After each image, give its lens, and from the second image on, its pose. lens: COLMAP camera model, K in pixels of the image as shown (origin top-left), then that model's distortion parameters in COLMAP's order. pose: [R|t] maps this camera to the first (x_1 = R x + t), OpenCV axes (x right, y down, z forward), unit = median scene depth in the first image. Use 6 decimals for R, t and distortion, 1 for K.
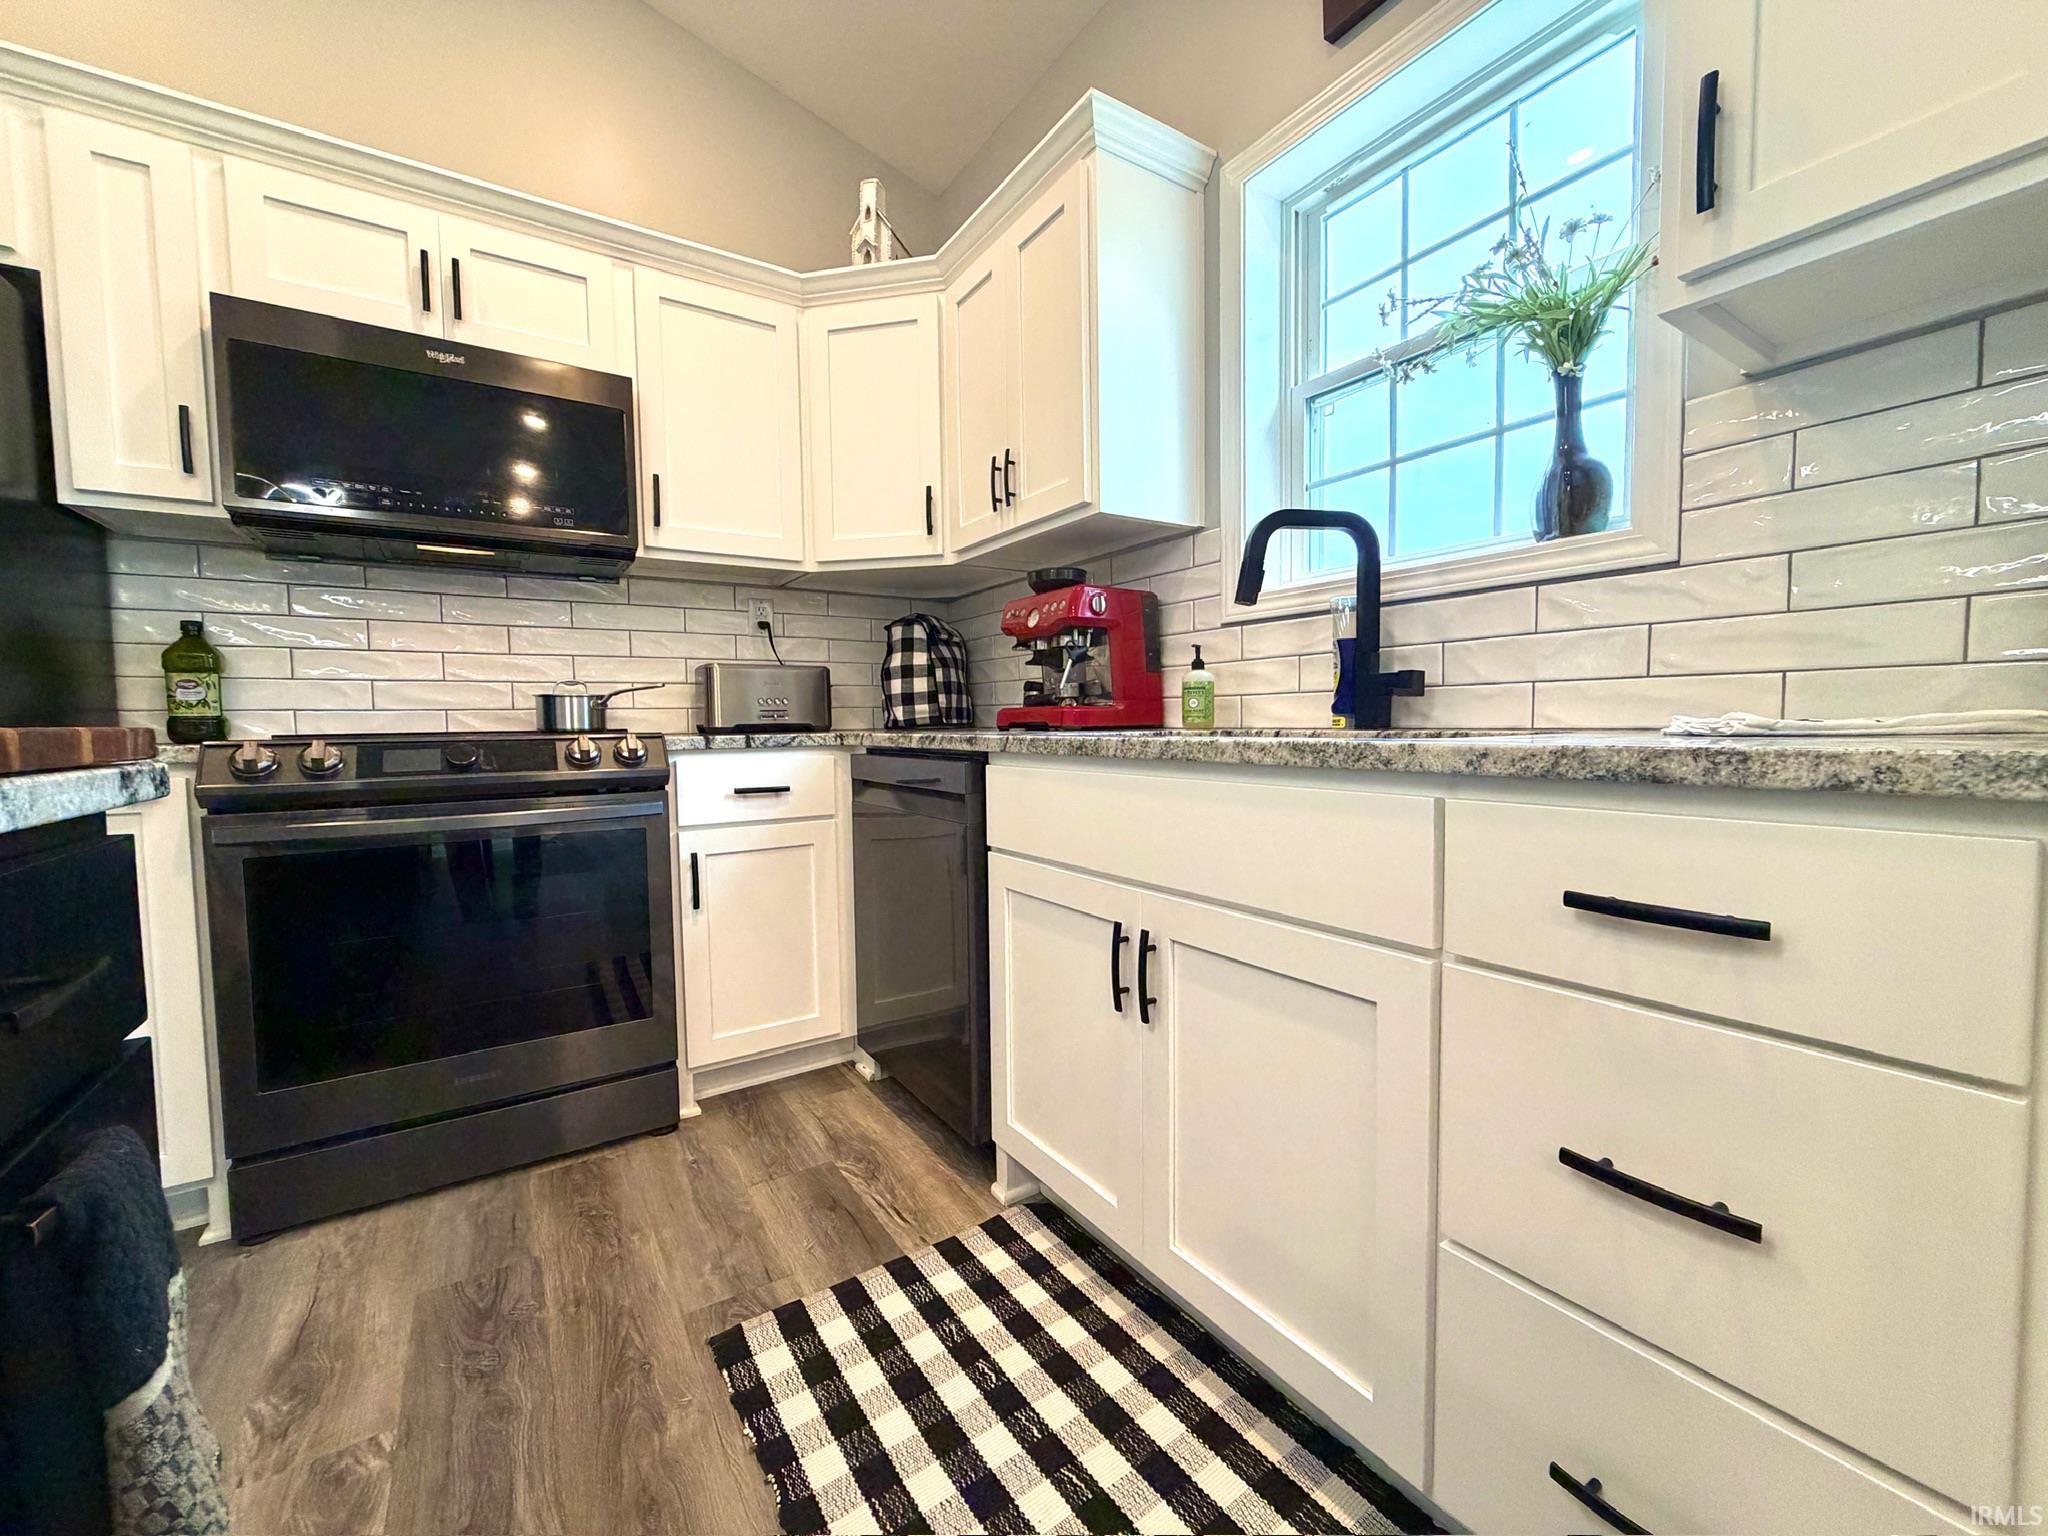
lens RADIAL K [[813.9, 0, 1018.7], [0, 813.9, 766.5], [0, 0, 1]] dist [-0.001174, 0.000199]
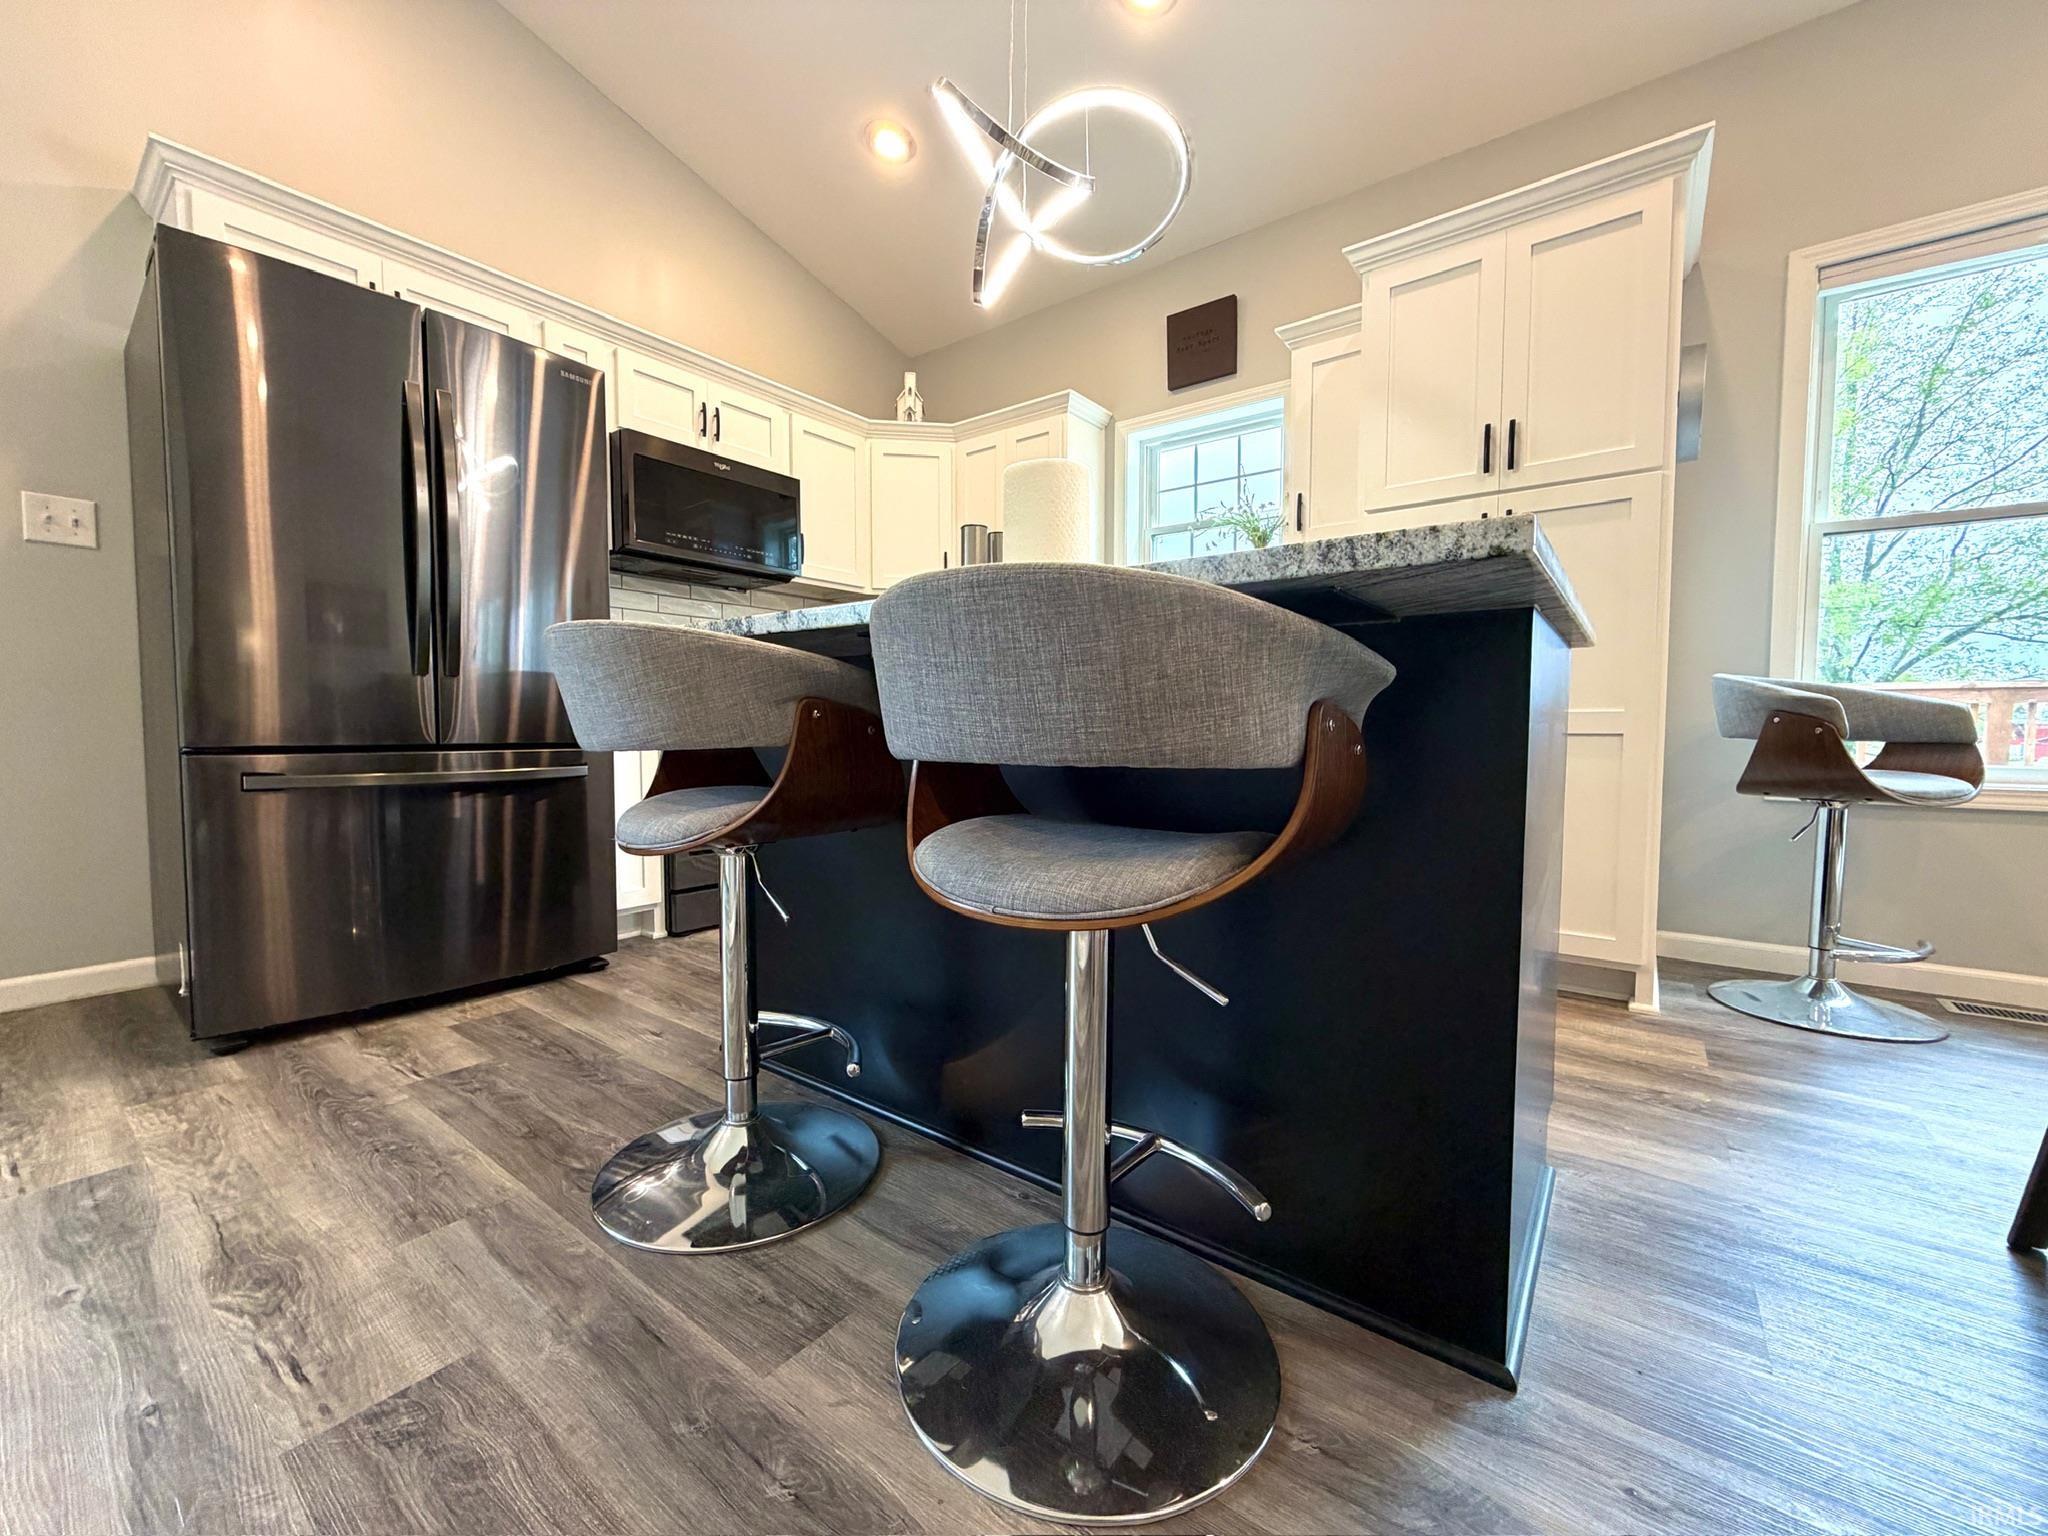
lens RADIAL K [[812.0, 0, 1018.8], [0, 812.0, 766.2], [0, 0, 1]] dist [0.000124, 0.000000]
pose [[0.941532, -0.001069, 0.336921, -0.690725], [0.003603, 0.999970, -0.006895, 0.165495], [-0.336903, 0.007706, 0.941508, -0.879653]]
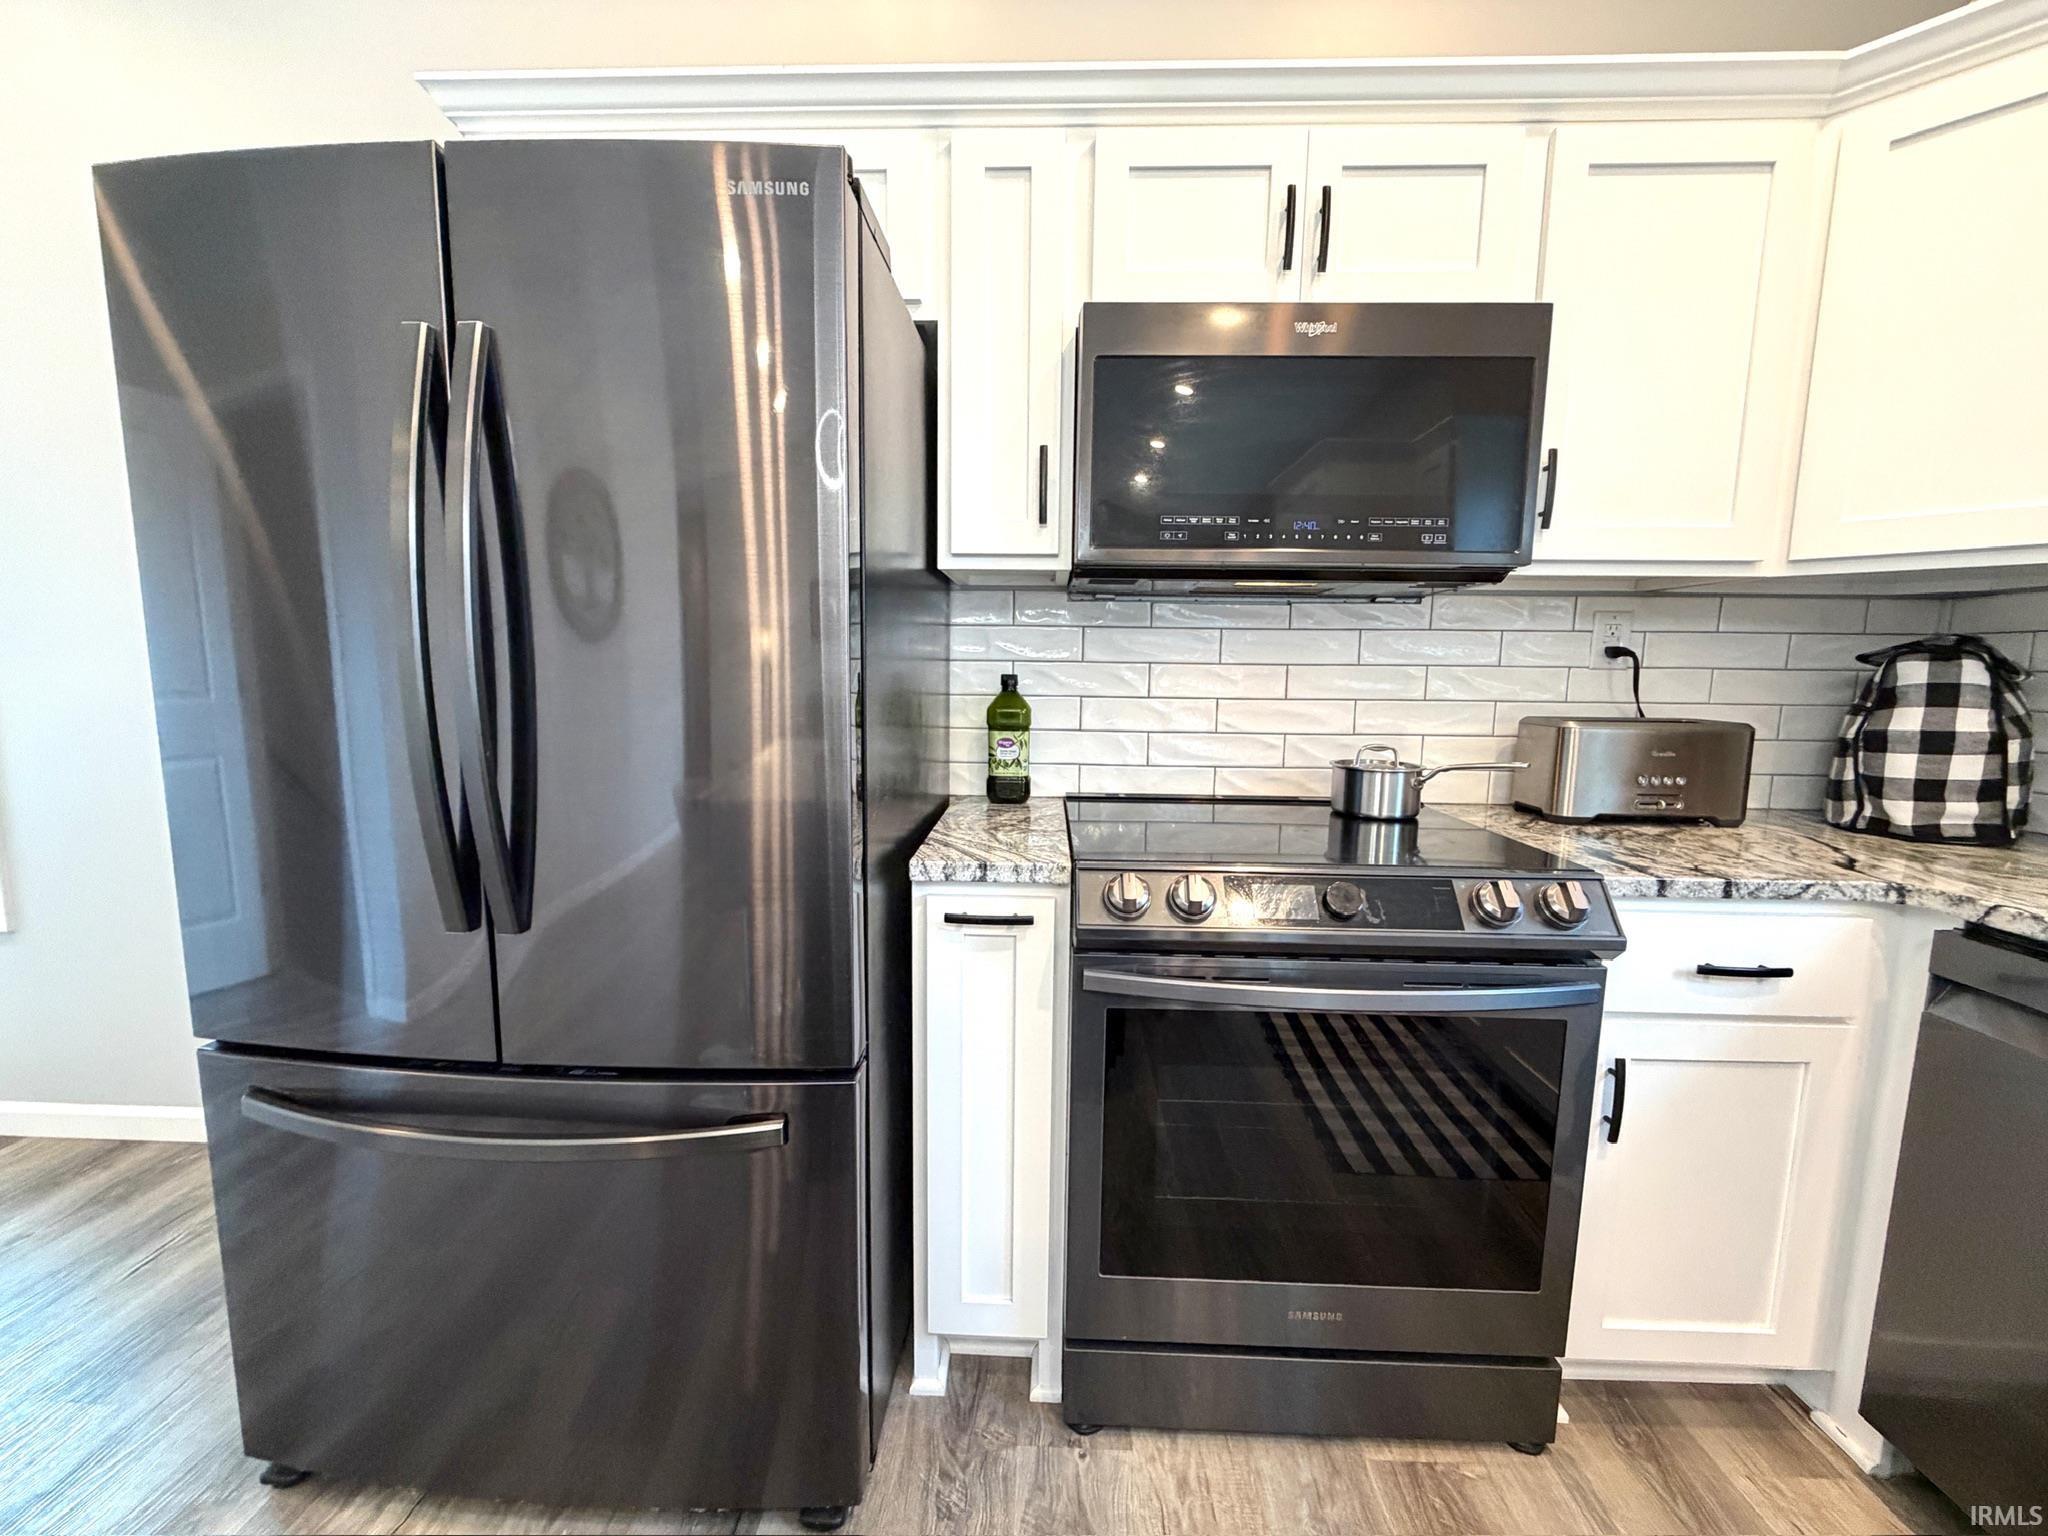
lens RADIAL K [[813.9, 0, 1018.7], [0, 813.9, 766.5], [0, 0, 1]] dist [-0.001174, 0.000199]
pose [[0.816914, 0.094631, -0.568943, -0.466244], [-0.055449, 0.994765, 0.085841, -0.156622], [0.574087, -0.038577, 0.817885, 0.228399]]
